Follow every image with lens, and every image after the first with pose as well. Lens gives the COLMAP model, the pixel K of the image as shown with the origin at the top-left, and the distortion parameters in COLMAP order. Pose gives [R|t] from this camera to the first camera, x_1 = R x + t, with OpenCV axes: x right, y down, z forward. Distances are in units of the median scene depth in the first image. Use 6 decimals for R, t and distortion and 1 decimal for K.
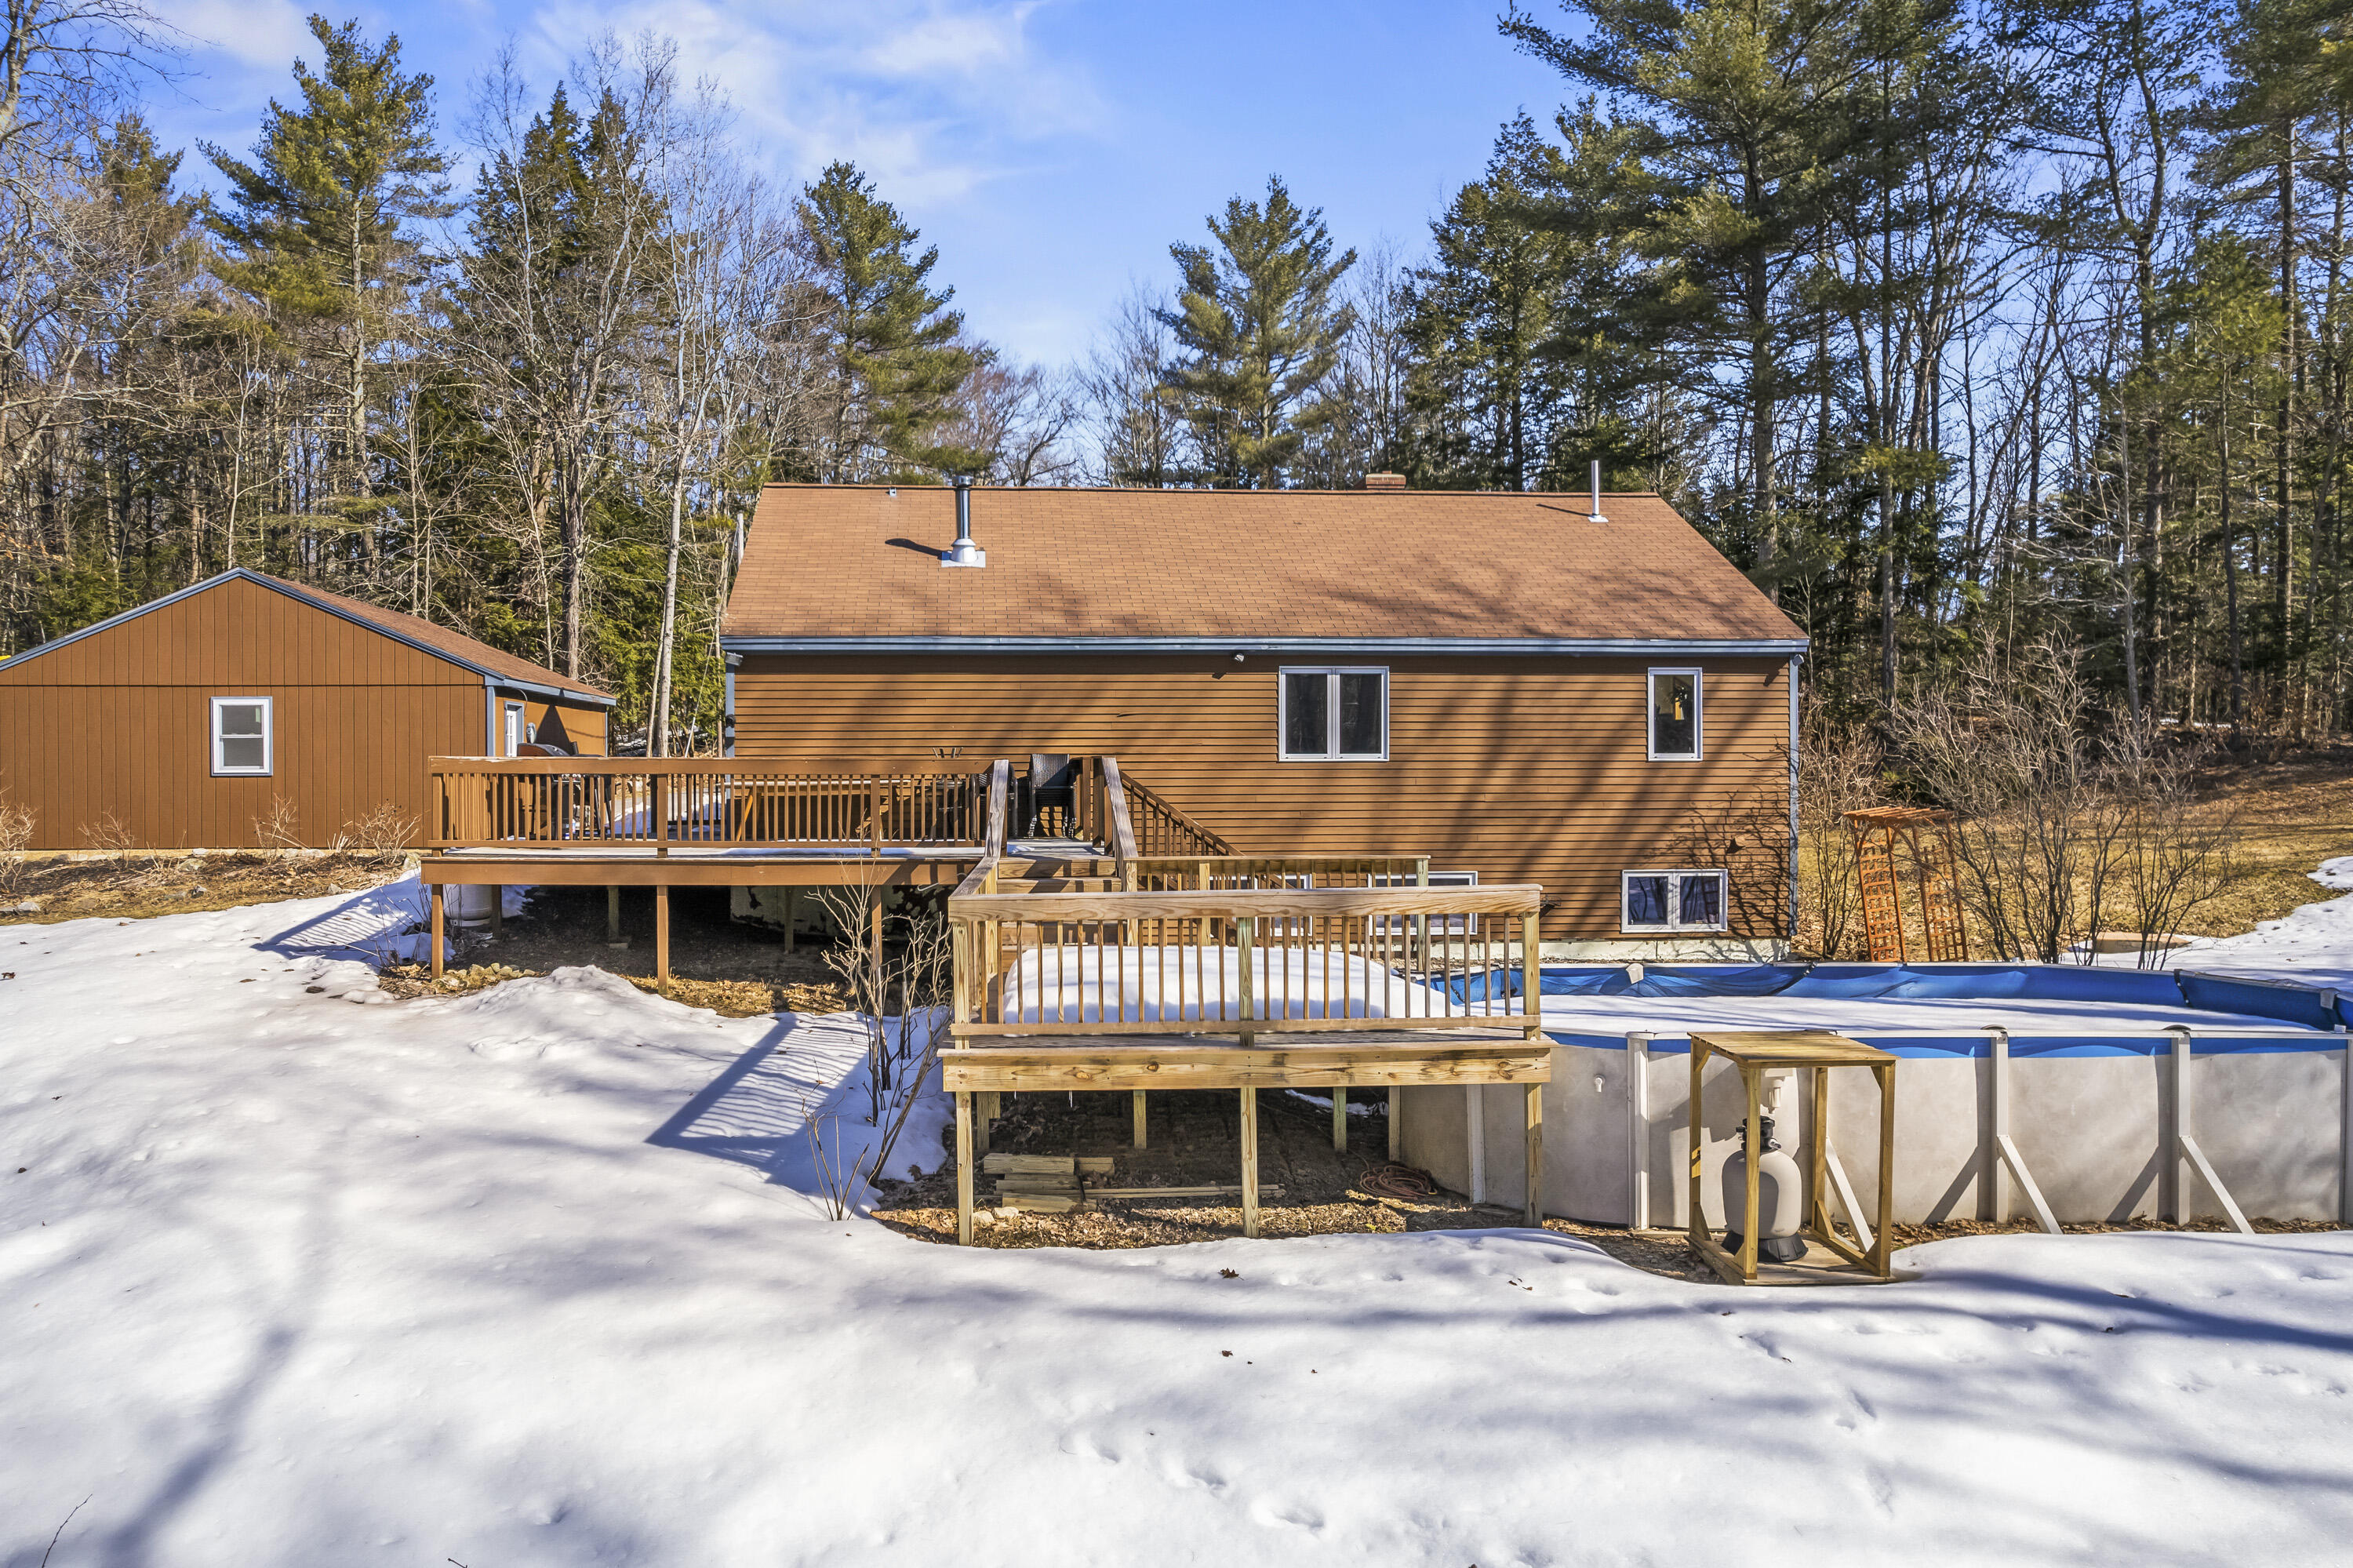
lens RADIAL K [[1565.5, 0, 1147.2], [0, 1565.5, 783.6], [0, 0, 1]] dist [-0.039042, 0.000041]
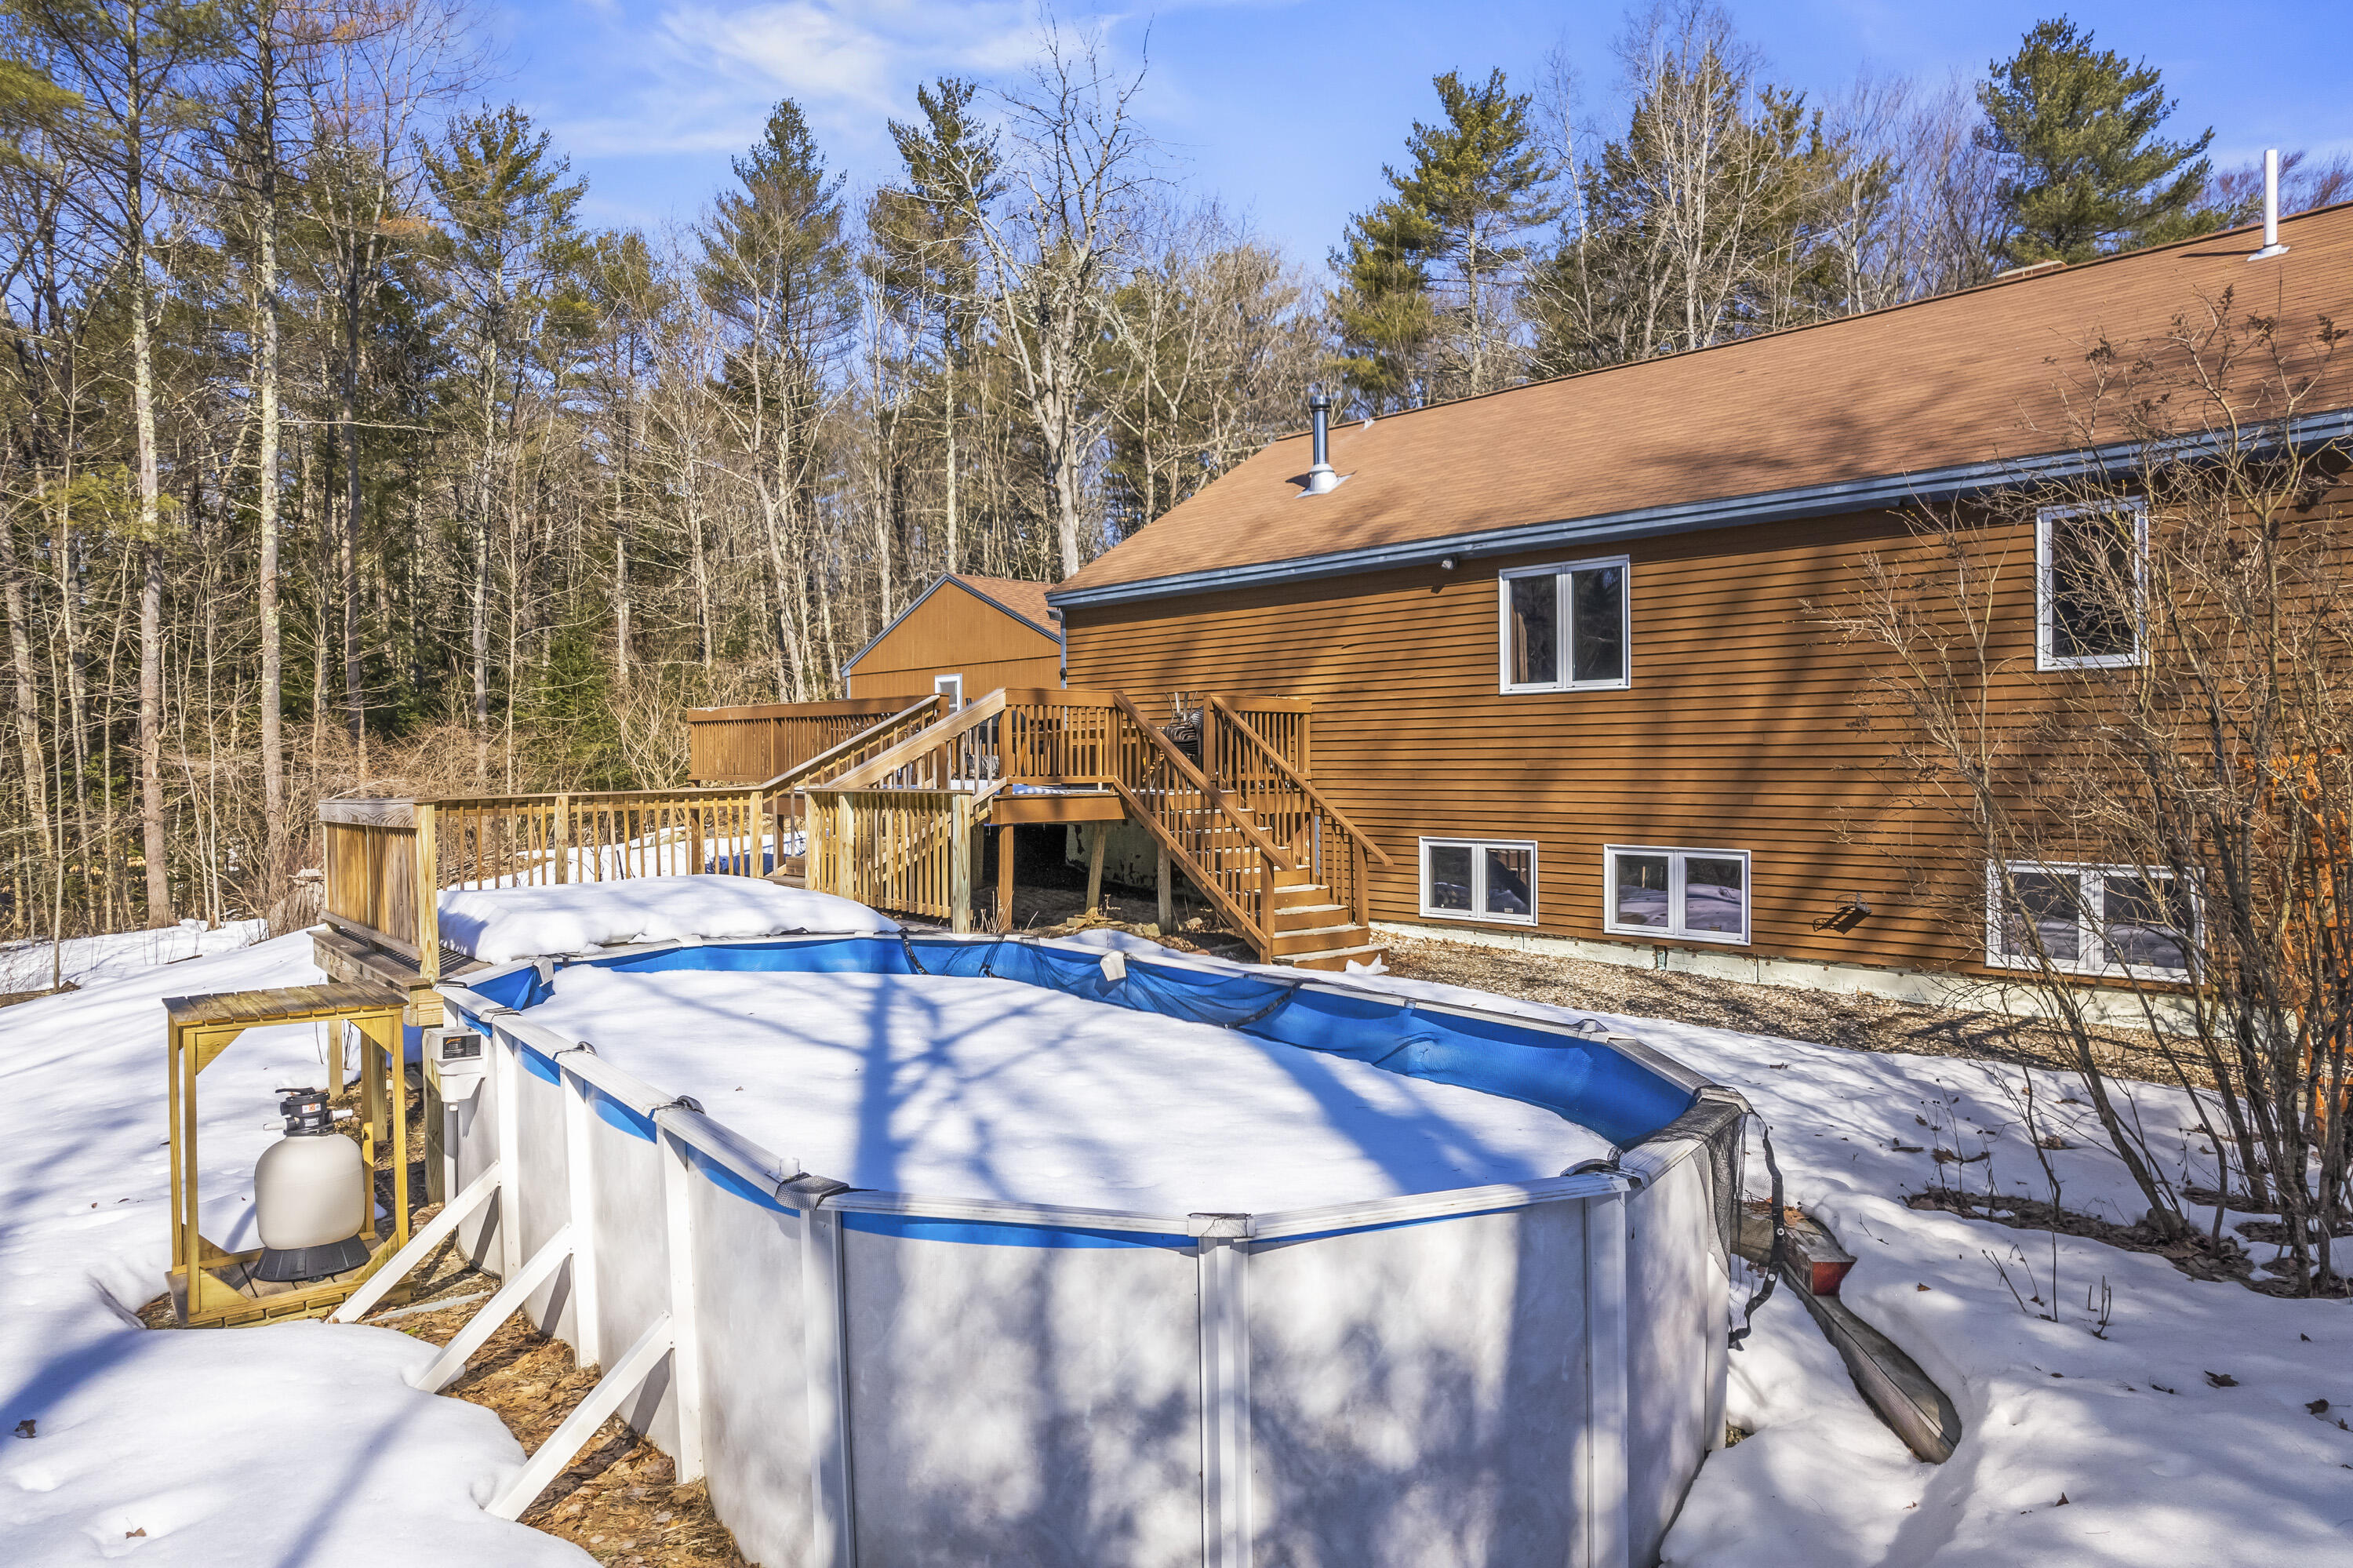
lens RADIAL K [[1527.2, 0, 1197.1], [0, 1527.2, 807.9], [0, 0, 1]] dist [-0.038421, 0.003010]
pose [[0.587625, 0.022600, -0.808818, 0.597031], [-0.002470, 0.999655, 0.026138, 0.022376], [0.809130, -0.013362, 0.587478, 0.433168]]
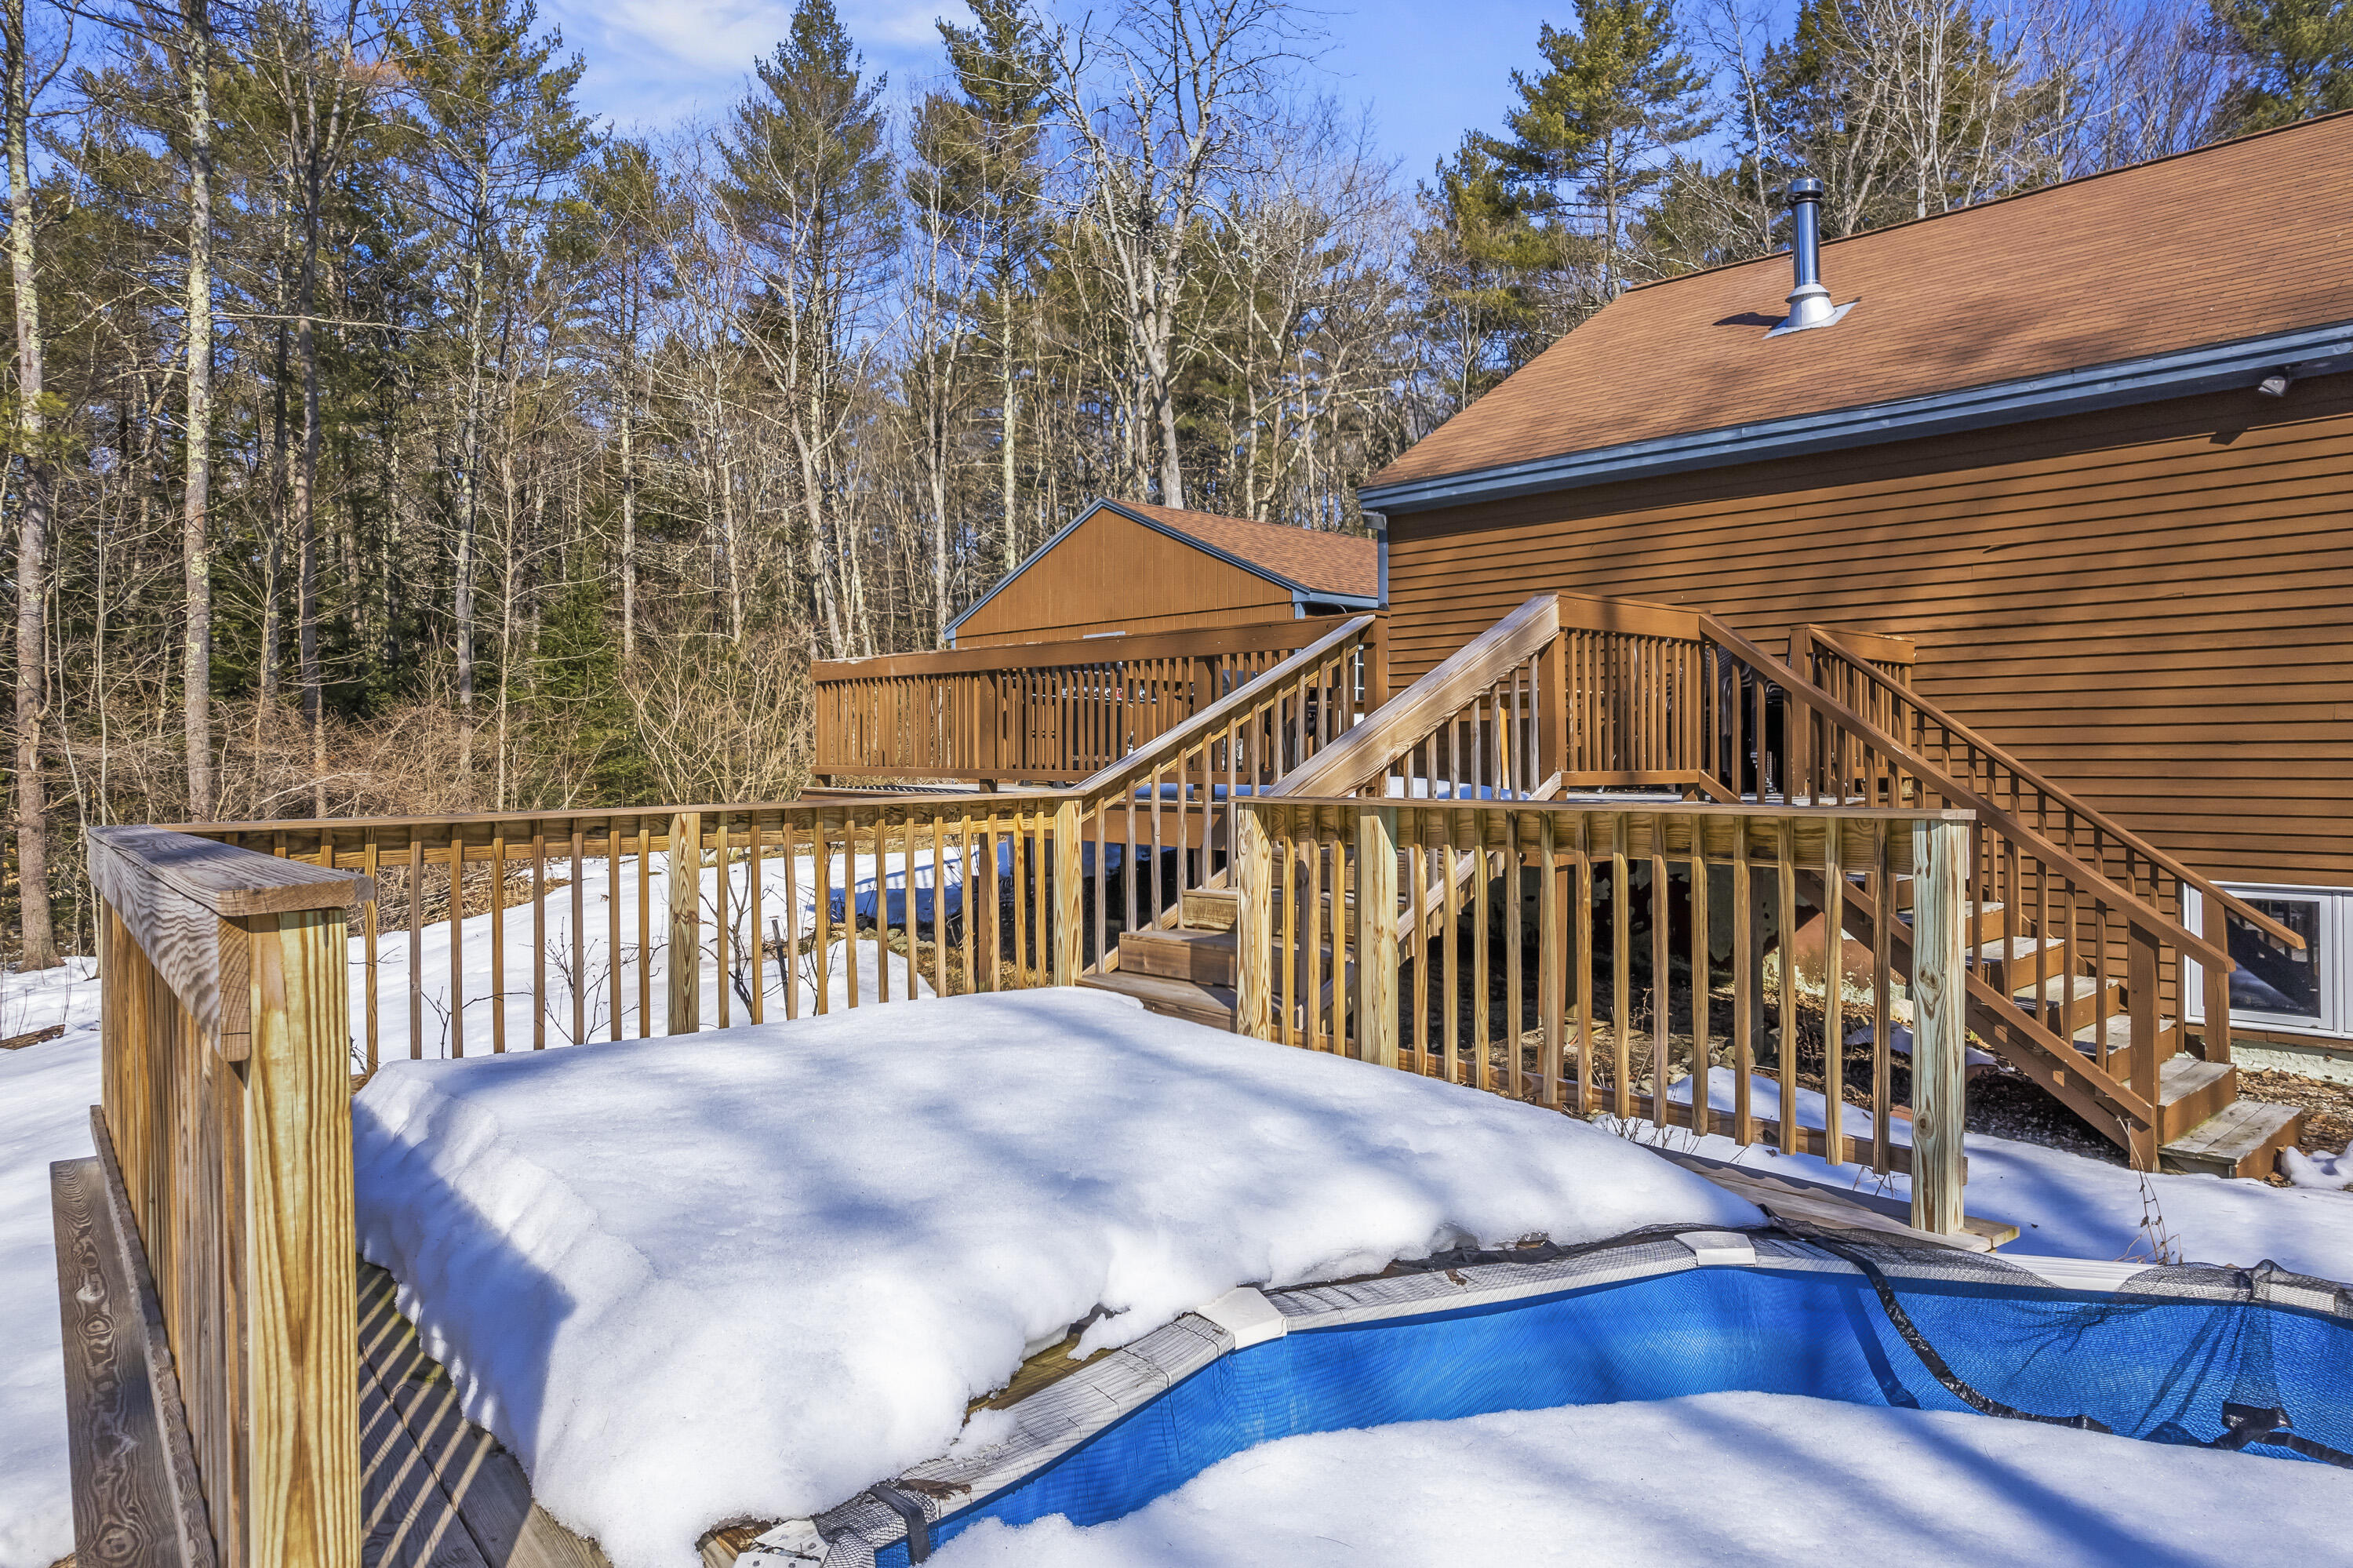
lens RADIAL K [[1520.7, 0, 1178.1], [0, 1520.7, 773.6], [0, 0, 1]] dist [-0.046682, 0.030782]
pose [[0.591761, 0.008460, -0.806069, 0.209876], [-0.004606, 0.999964, 0.007114, 0.025068], [0.806100, -0.000497, 0.591779, 0.497622]]
